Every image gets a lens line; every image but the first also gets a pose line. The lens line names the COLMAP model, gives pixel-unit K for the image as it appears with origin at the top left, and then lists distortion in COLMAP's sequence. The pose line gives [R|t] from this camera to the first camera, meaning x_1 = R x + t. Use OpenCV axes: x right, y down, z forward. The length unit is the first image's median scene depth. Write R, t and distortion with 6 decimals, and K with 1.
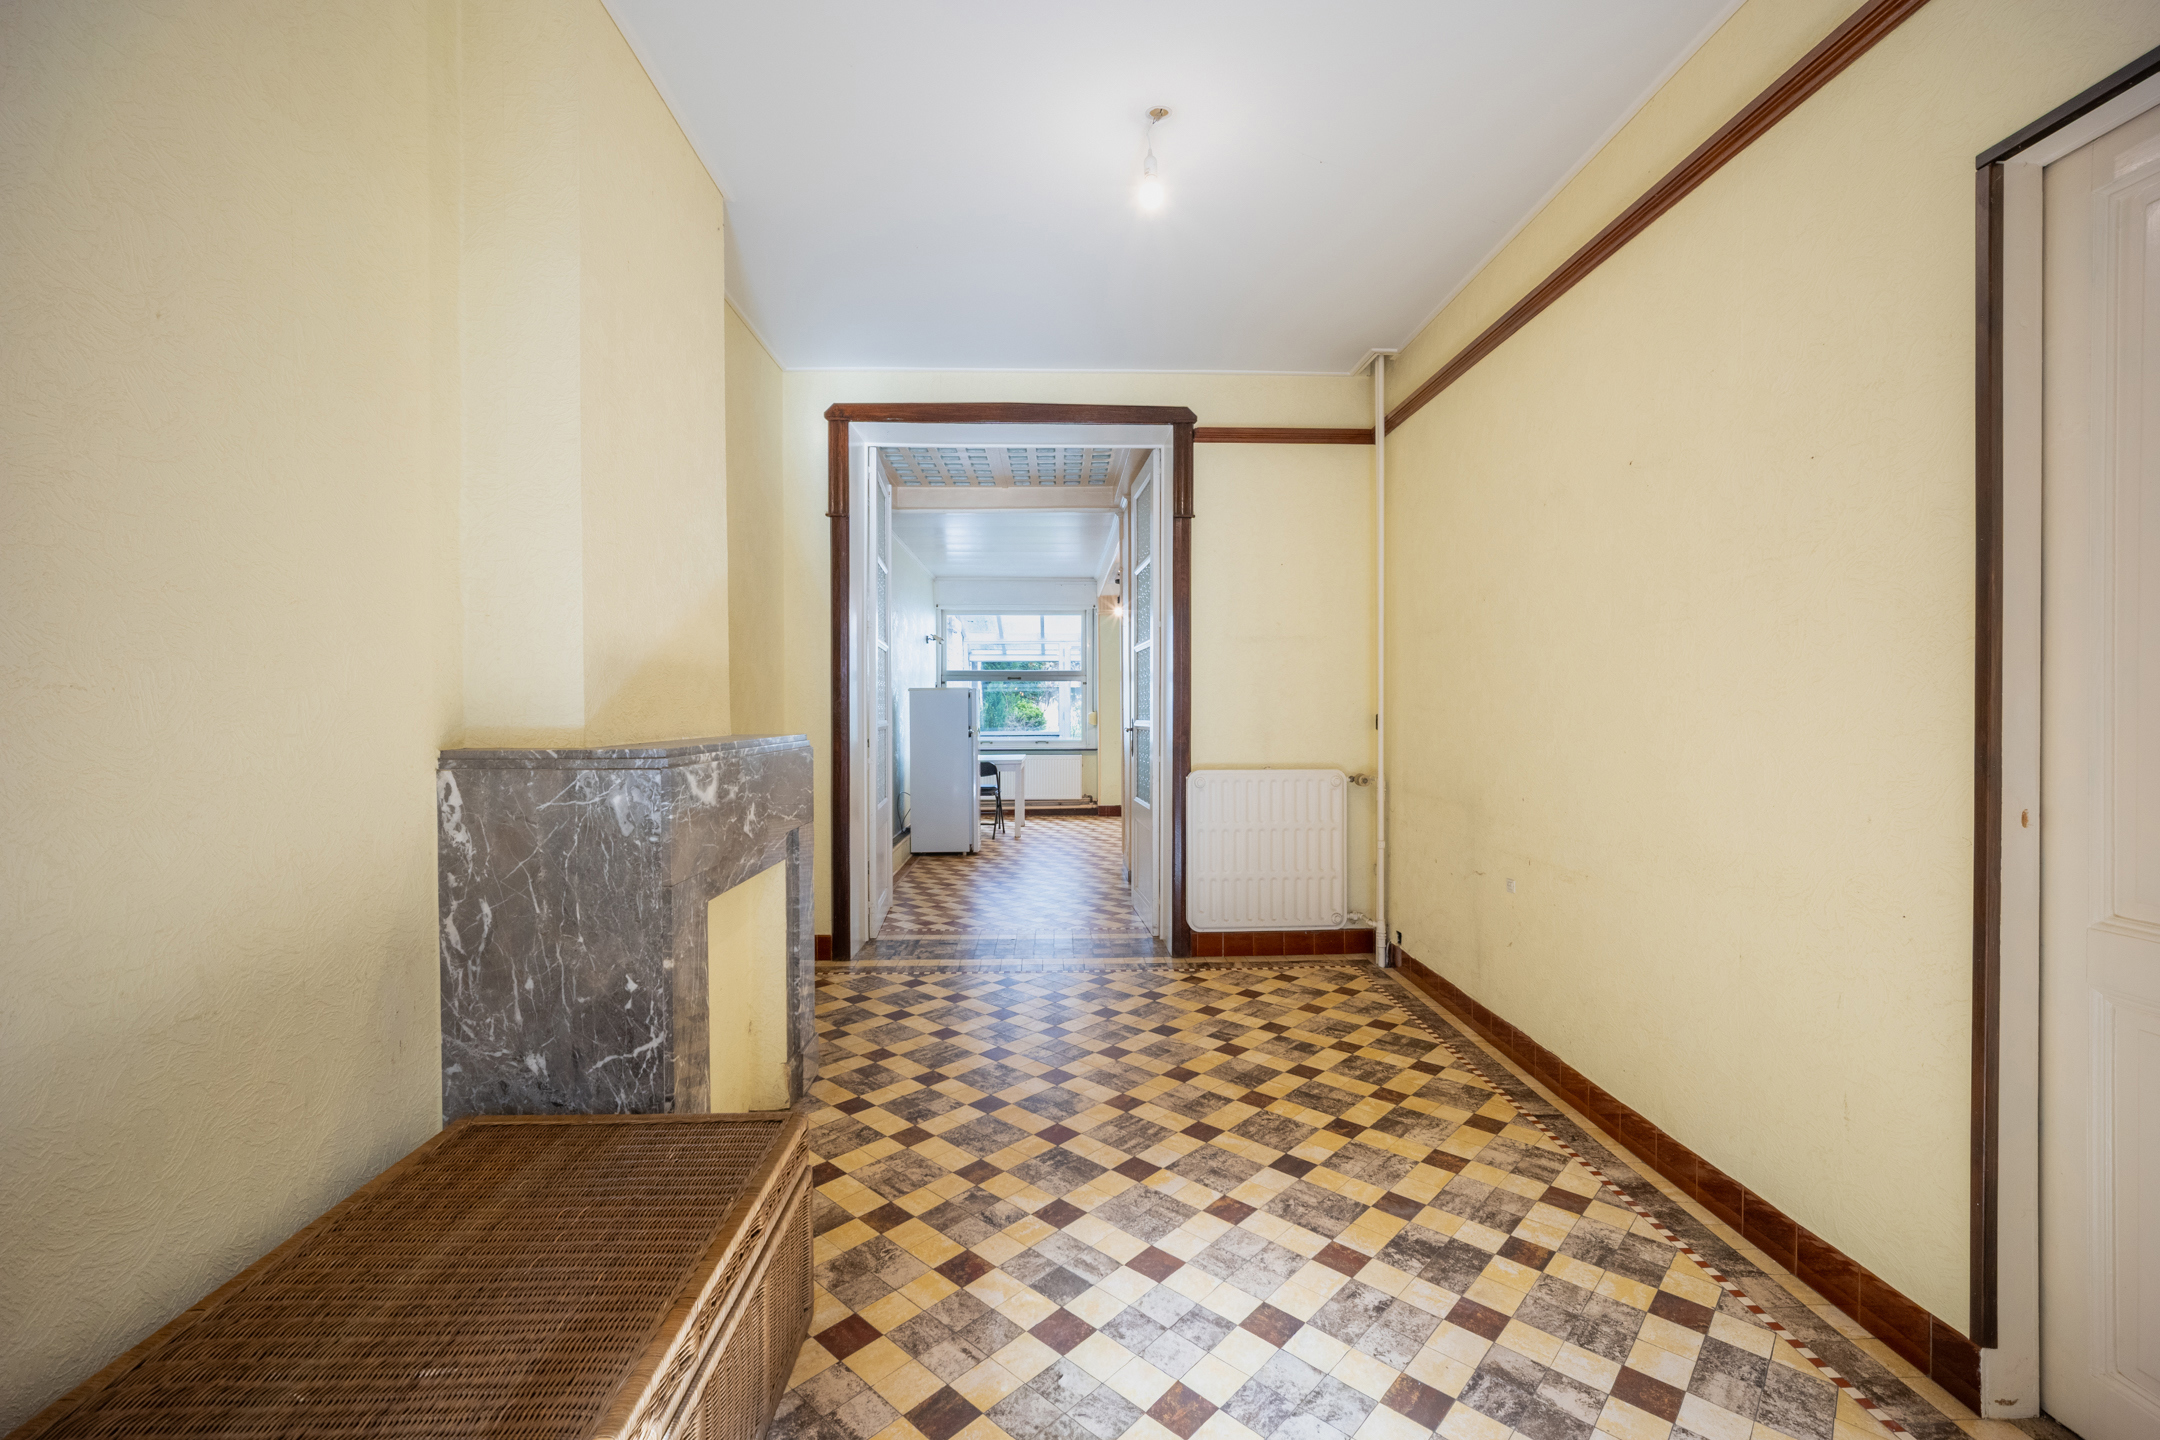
lens RADIAL K [[860.1, 0, 1112.2], [0, 860.1, 706.6], [0, 0, 1]] dist [0.000153, 0.000032]
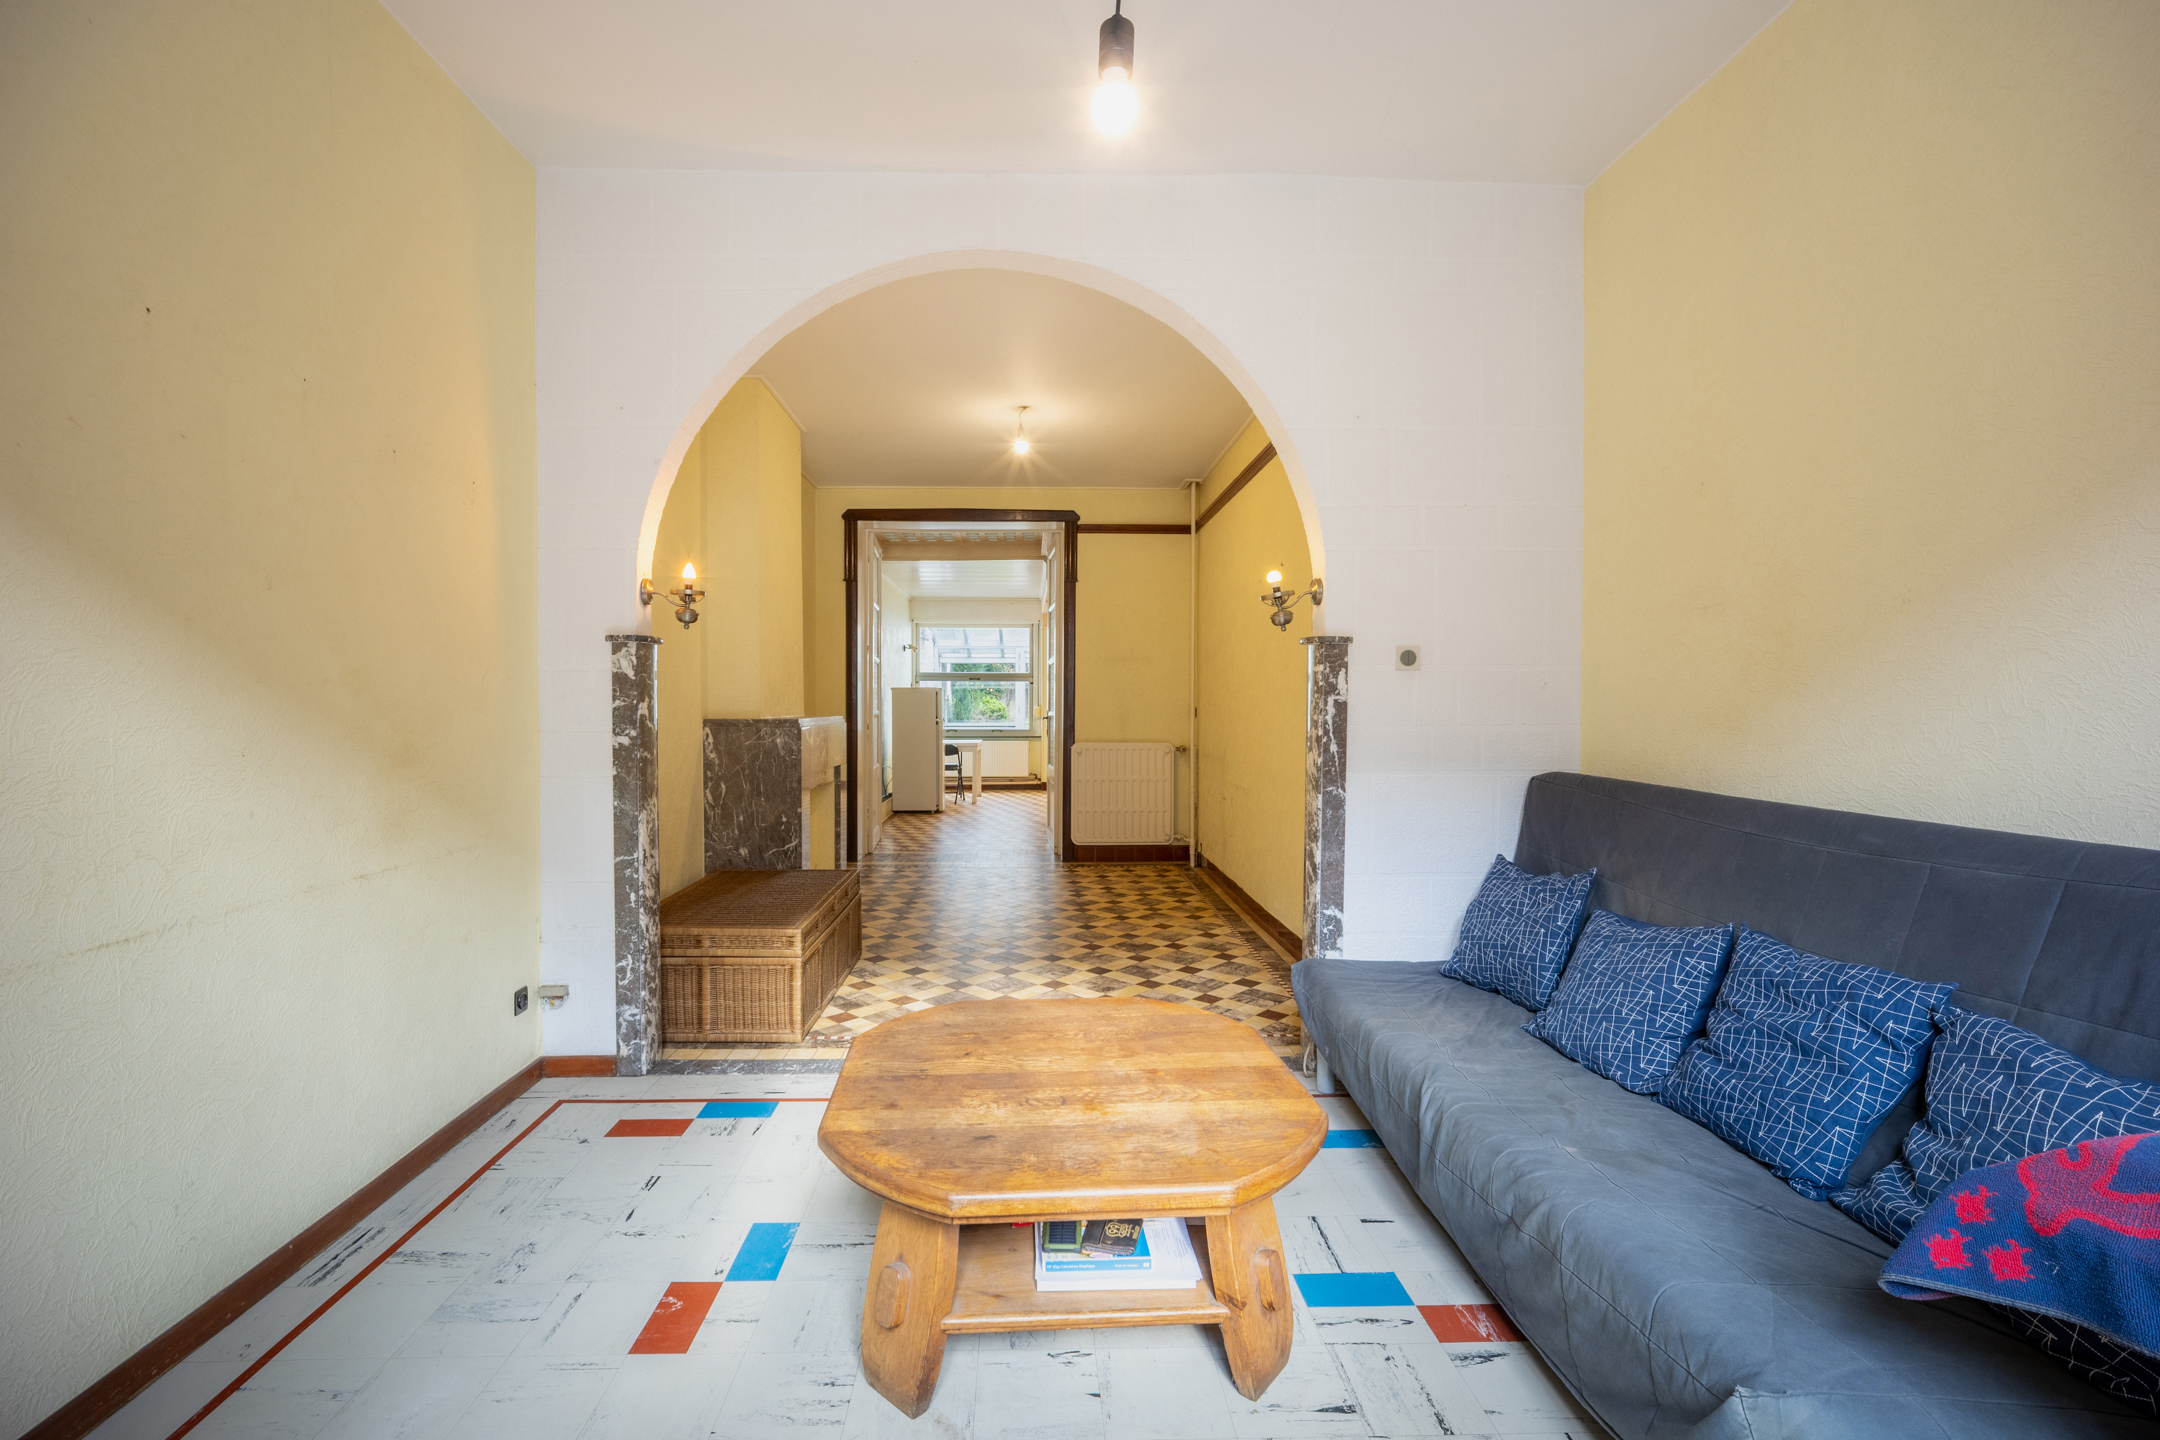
lens RADIAL K [[863.3, 0, 1079.9], [0, 863.3, 704.9], [0, 0, 1]] dist [-0.000932, -0.000081]
pose [[0.999956, 0.004214, -0.008330, 0.083844], [-0.004198, 0.999989, 0.001986, 0.000829], [0.008338, -0.001951, 0.999963, -0.419774]]
